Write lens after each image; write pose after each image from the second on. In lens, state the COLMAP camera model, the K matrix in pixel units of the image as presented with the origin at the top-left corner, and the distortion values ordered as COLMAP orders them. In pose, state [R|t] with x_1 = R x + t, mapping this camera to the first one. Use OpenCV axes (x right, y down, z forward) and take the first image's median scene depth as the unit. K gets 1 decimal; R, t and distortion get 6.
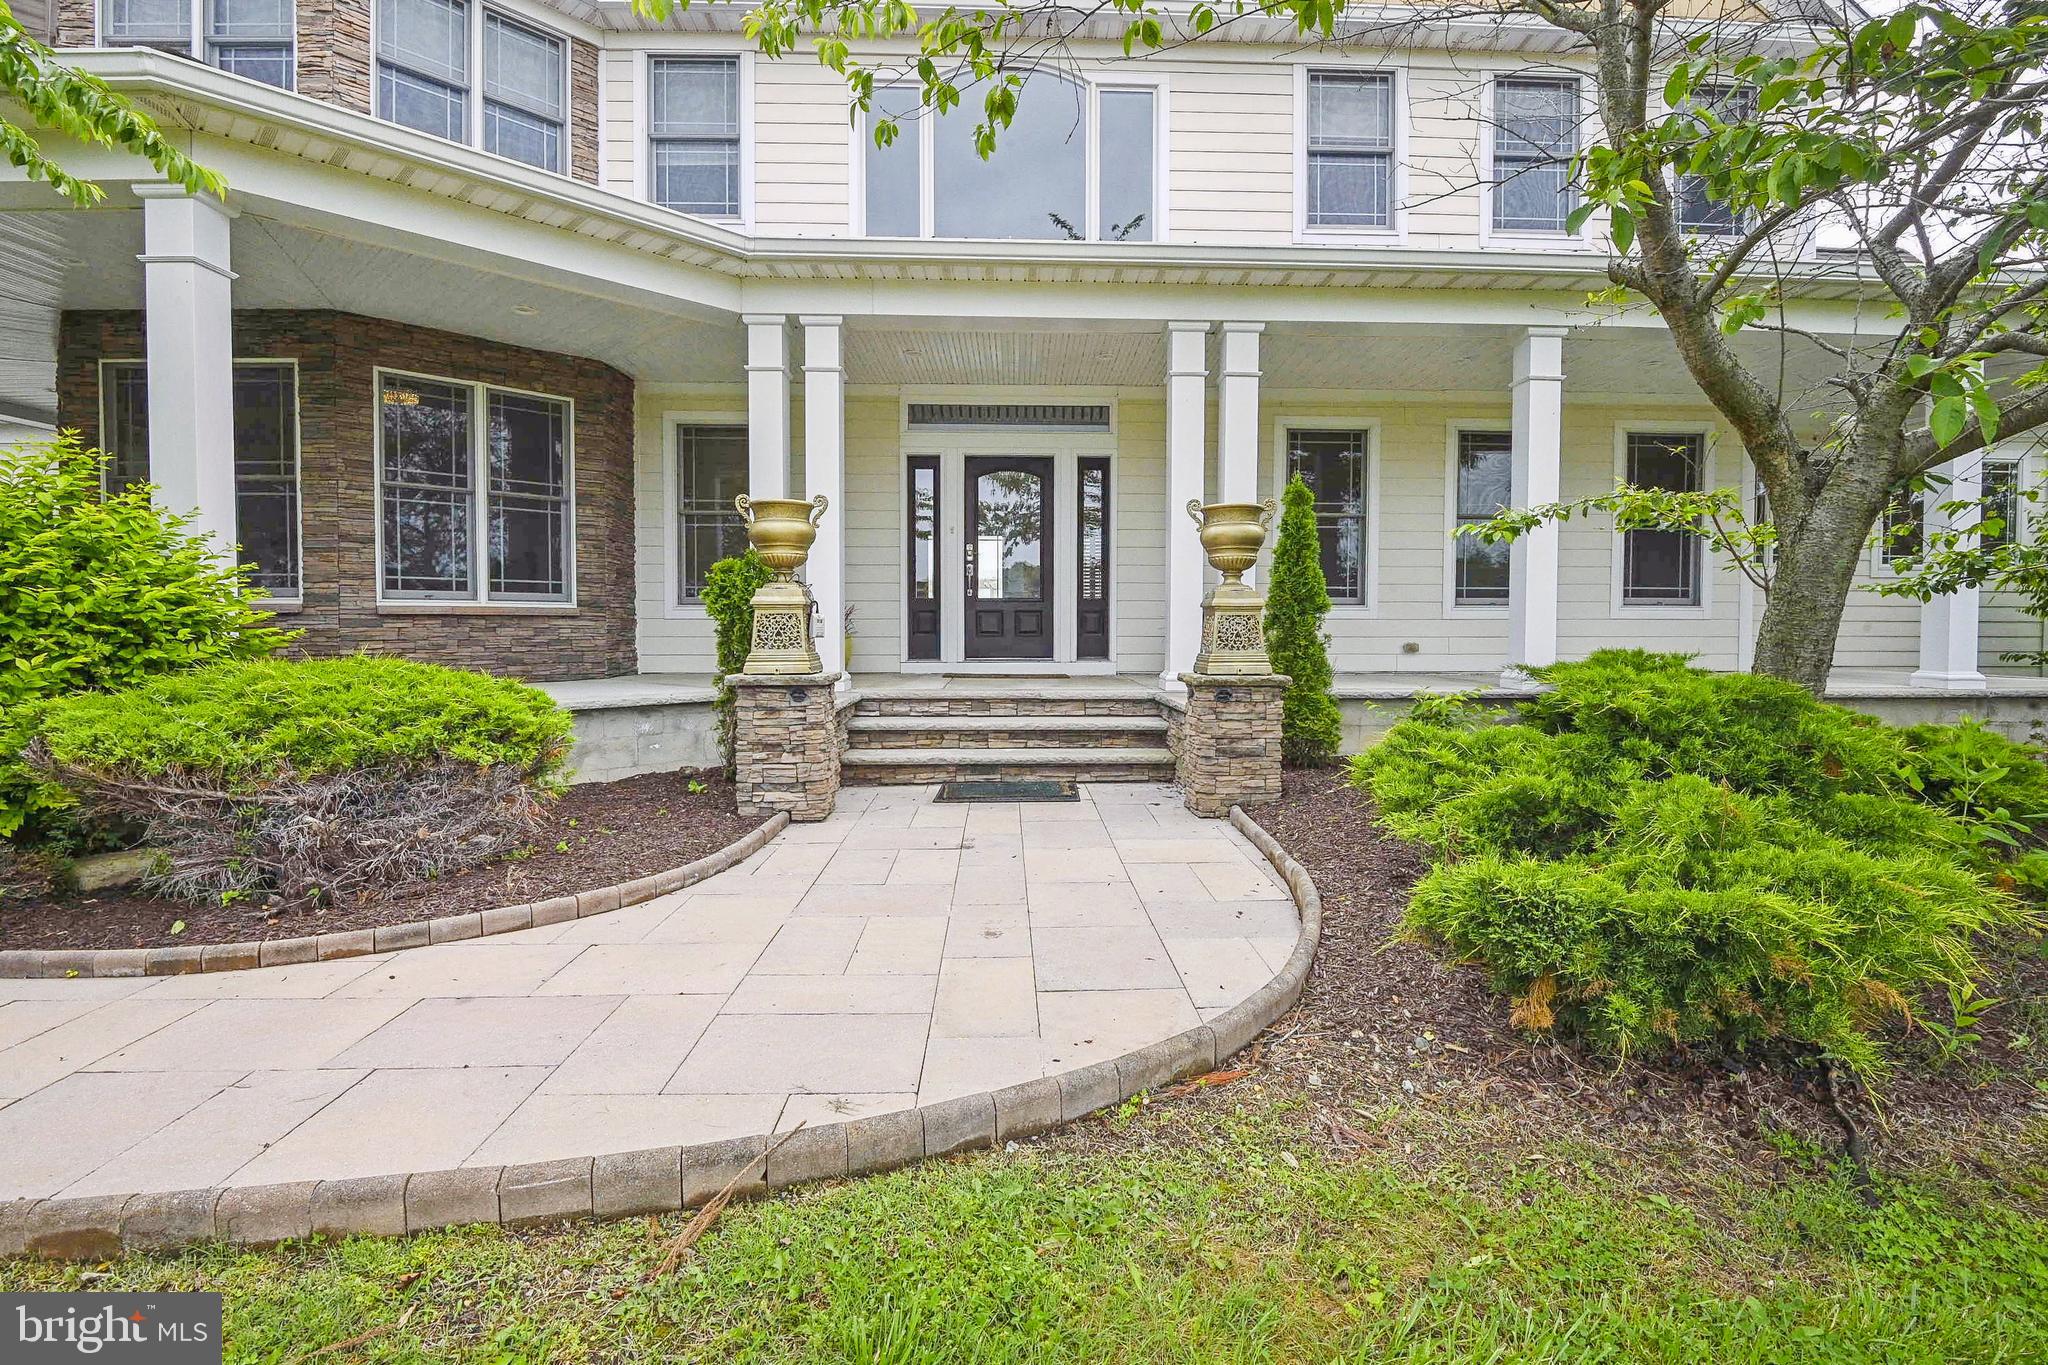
lens RADIAL K [[941.7, 0, 1034.3], [0, 941.7, 670.2], [0, 0, 1]] dist [0.021198, 0.000074]
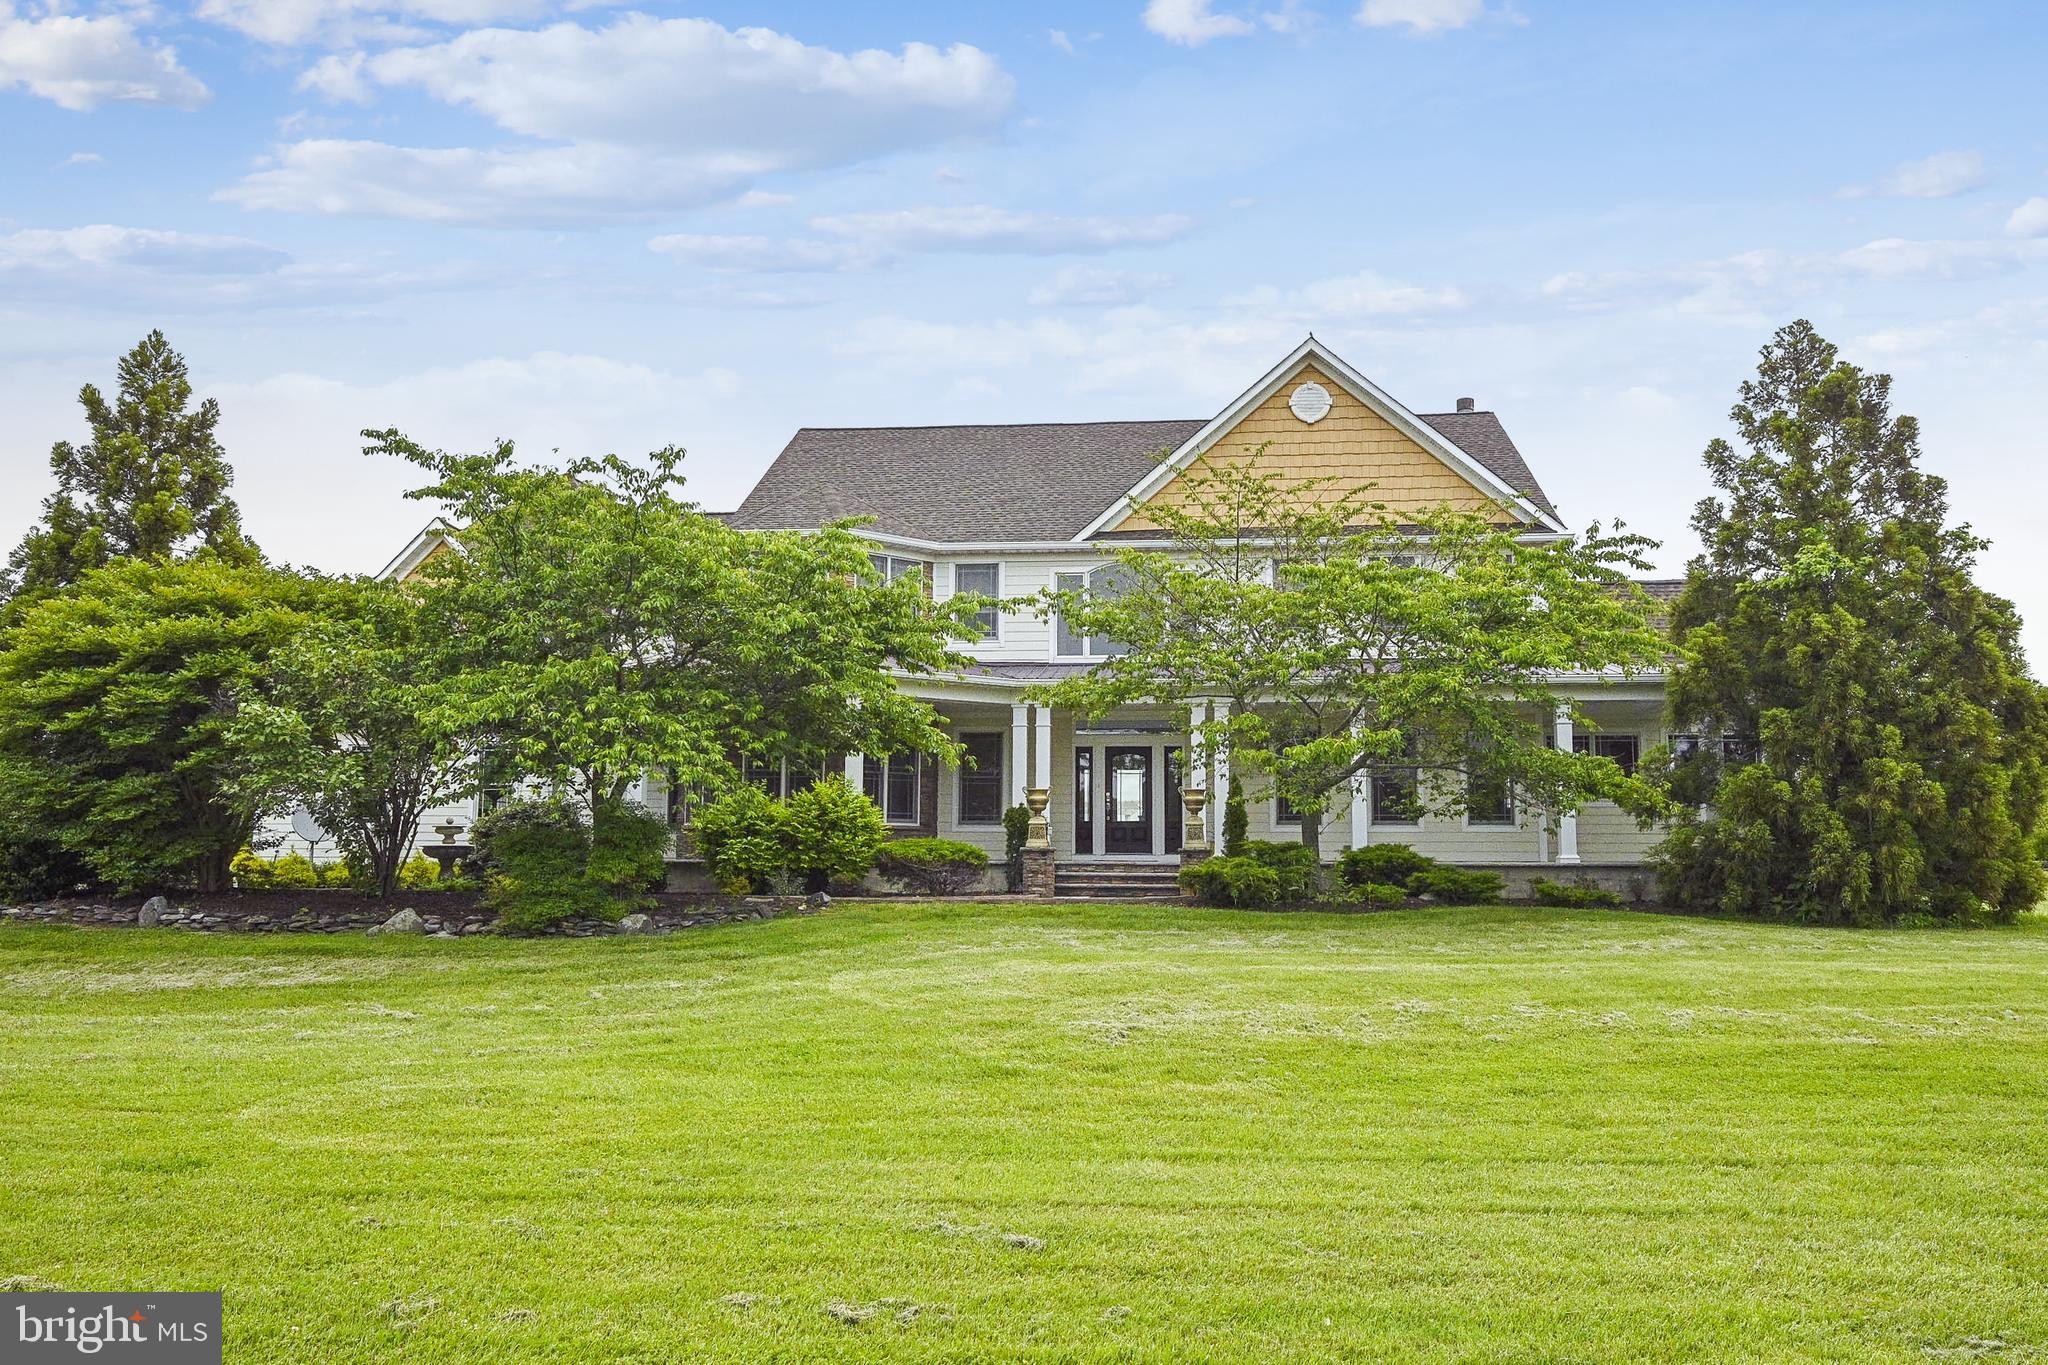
lens RADIAL K [[2076.6, 0, 1024.0], [0, 2076.6, 682.5], [0, 0, 1]] dist [-0.001598, -0.000267]
pose [[0.990321, -0.011151, -0.138348, 0.363514], [-0.008261, 0.990265, -0.138949, 0.242418], [0.138551, 0.138747, 0.980588, -3.335455]]
